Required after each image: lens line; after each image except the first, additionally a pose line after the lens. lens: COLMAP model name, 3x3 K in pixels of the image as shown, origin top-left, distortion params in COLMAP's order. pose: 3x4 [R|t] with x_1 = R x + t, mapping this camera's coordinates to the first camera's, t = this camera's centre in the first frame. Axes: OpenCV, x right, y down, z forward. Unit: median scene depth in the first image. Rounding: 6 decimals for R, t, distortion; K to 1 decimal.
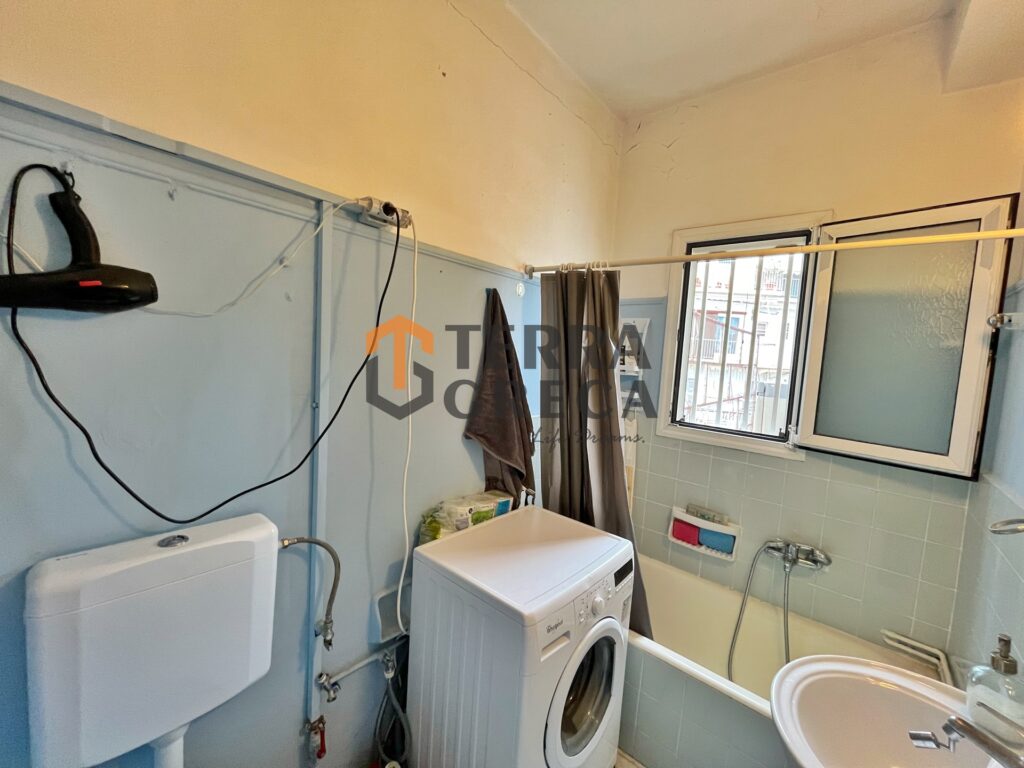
lens RADIAL K [[412.8, 0, 511.9], [0, 412.8, 380.6], [0, 0, 1]] dist [-0.001824, 0.000266]
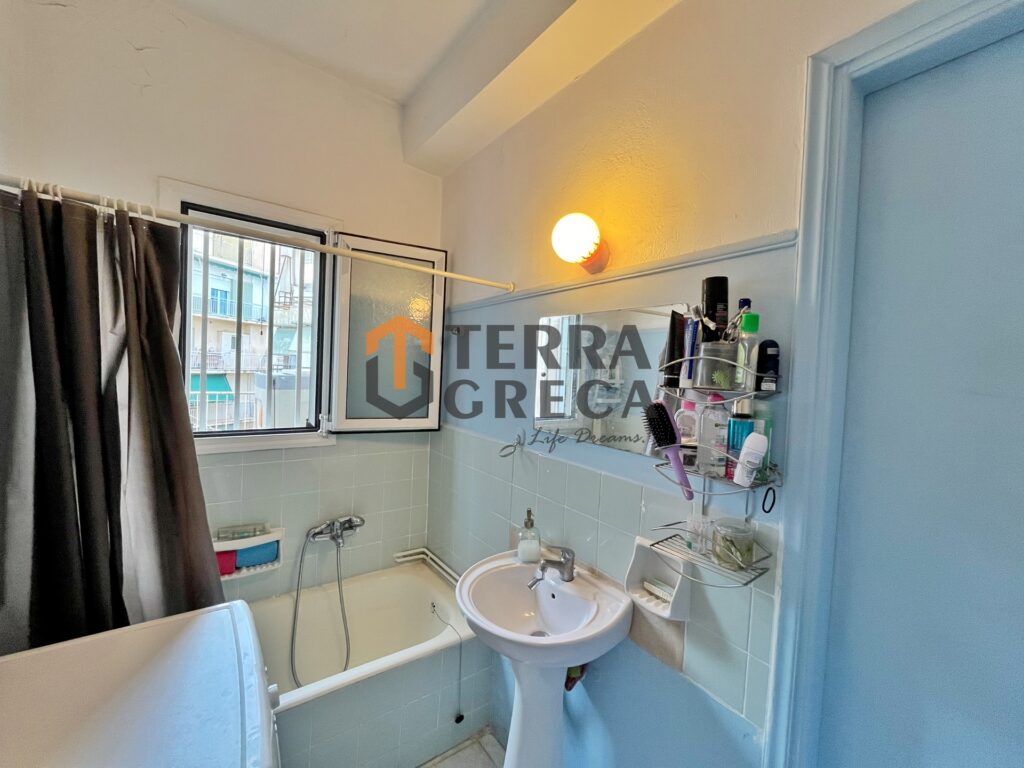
lens RADIAL K [[418.8, 0, 512.0], [0, 418.8, 384.0], [0, 0, 1]] dist [0.000205, -0.000086]
pose [[0.228262, -0.091594, 0.969282, -0.264334], [0.038709, 0.995631, 0.084969, -0.045180], [-0.972830, 0.018125, 0.230810, 0.282836]]
